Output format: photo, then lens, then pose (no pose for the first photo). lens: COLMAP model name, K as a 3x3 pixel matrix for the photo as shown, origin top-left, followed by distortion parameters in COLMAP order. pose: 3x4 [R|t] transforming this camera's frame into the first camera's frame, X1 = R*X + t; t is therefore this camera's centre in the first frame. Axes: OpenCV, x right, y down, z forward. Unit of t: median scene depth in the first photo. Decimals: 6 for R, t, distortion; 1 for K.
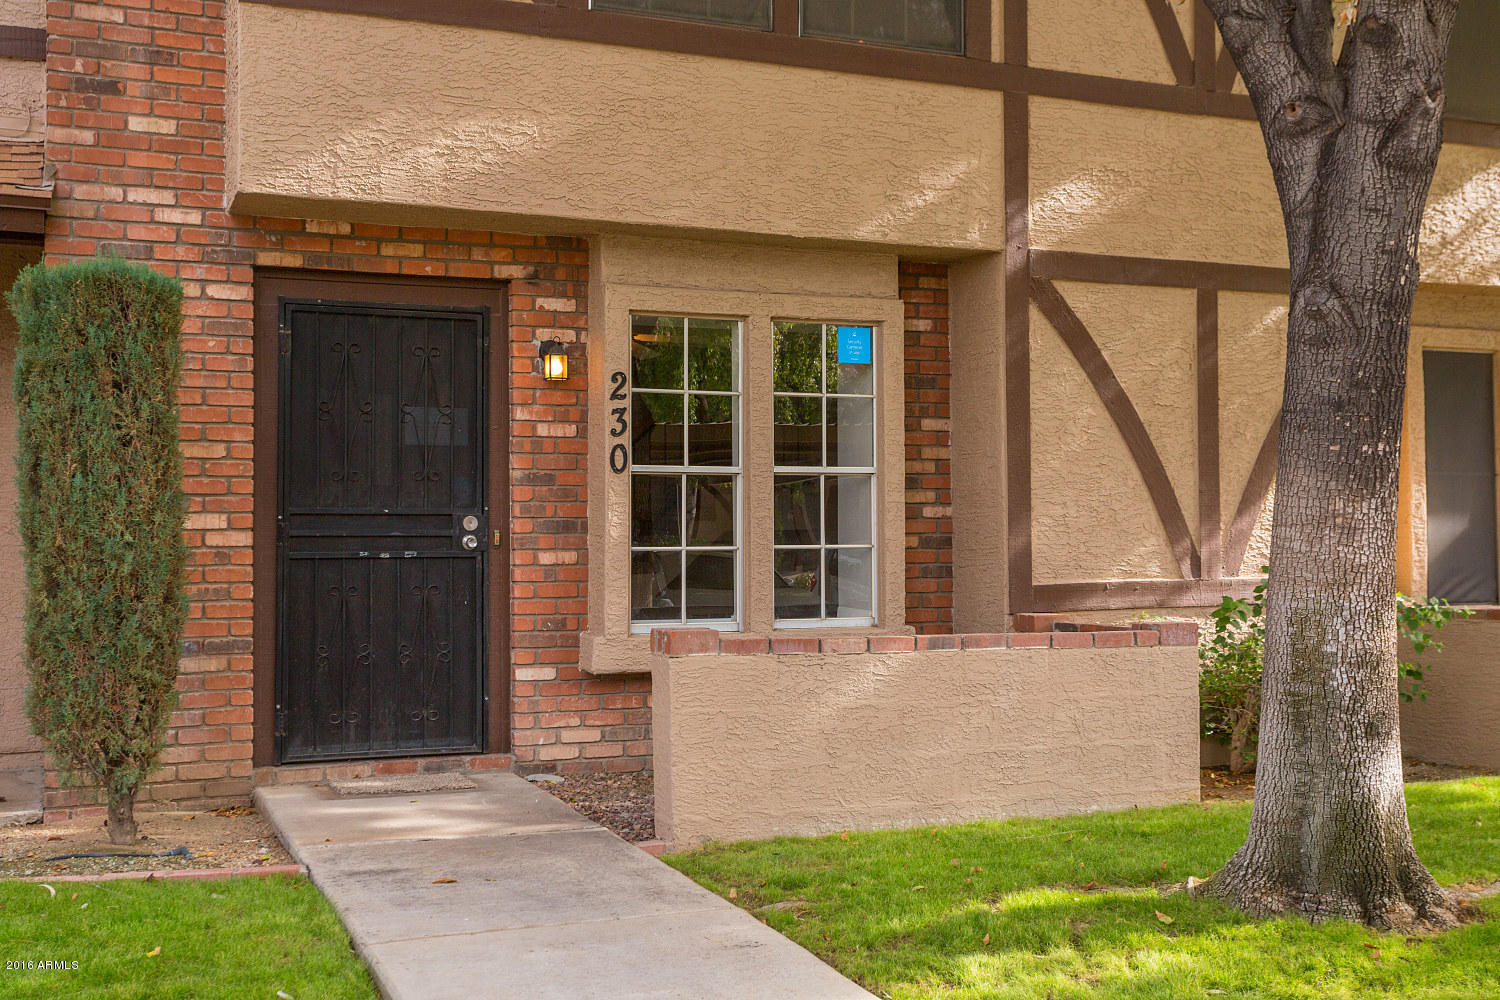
lens RADIAL K [[1760.5, 0, 512.5], [0, 1760.5, 464.2], [0, 0, 1]] dist [0.019523, -0.010806]
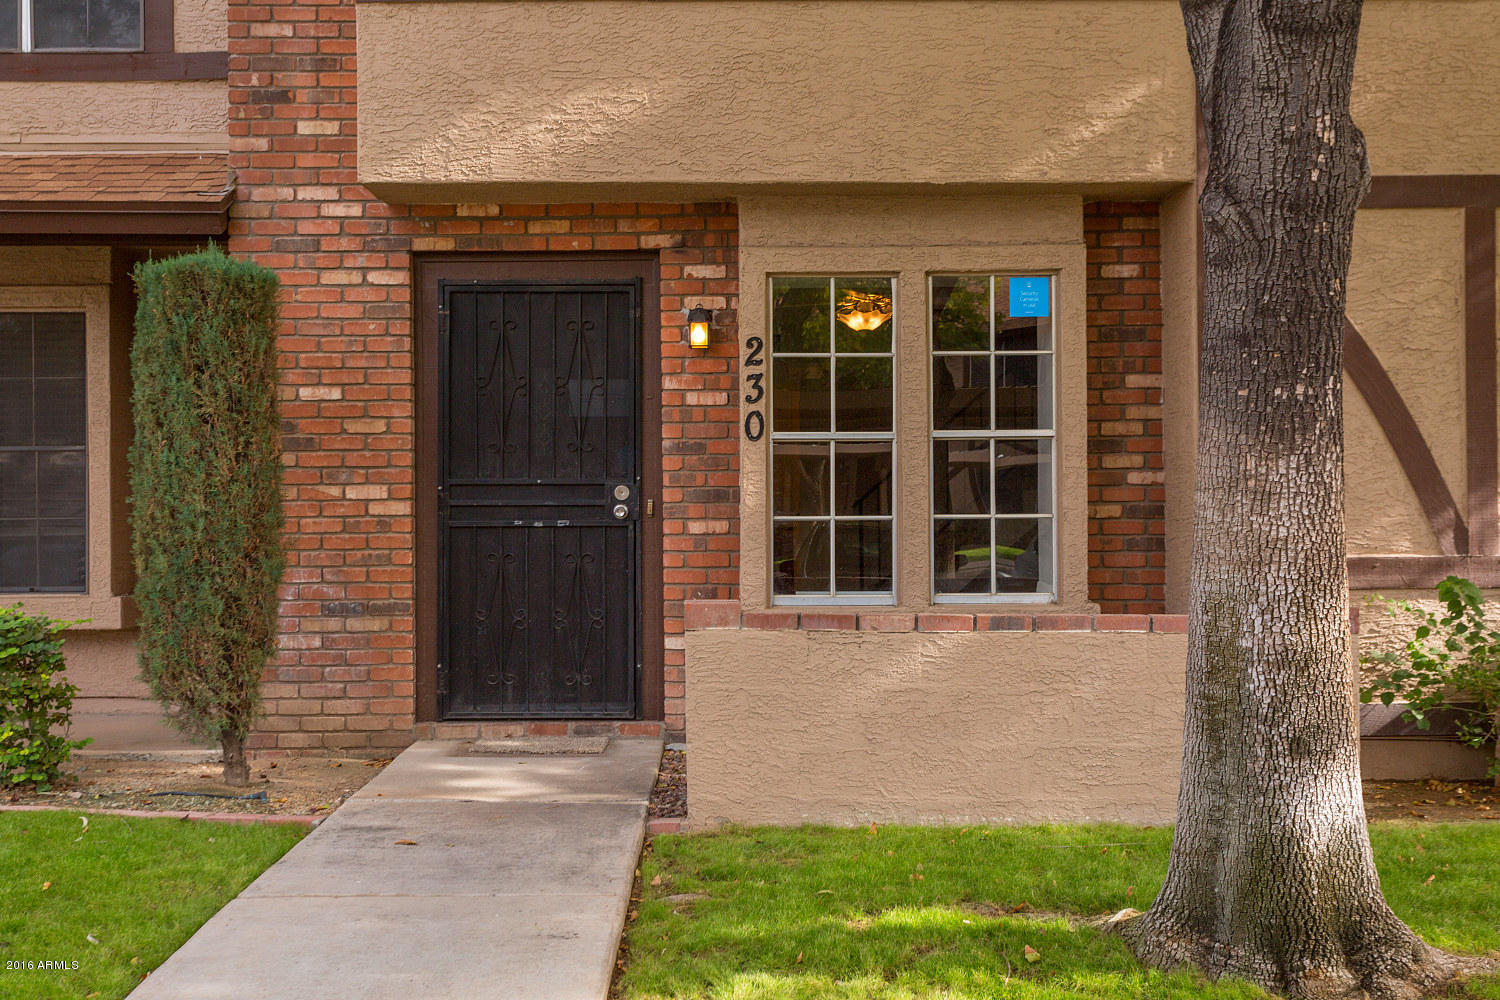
lens RADIAL K [[1599.1, 0, 749.9], [0, 1599.1, 474.7], [0, 0, 1]] dist [0.014007, -0.006737]
pose [[0.919853, -0.008995, -0.392161, 0.424480], [0.016980, 0.999713, 0.016897, 0.009276], [0.391897, -0.022202, 0.919741, 0.191386]]
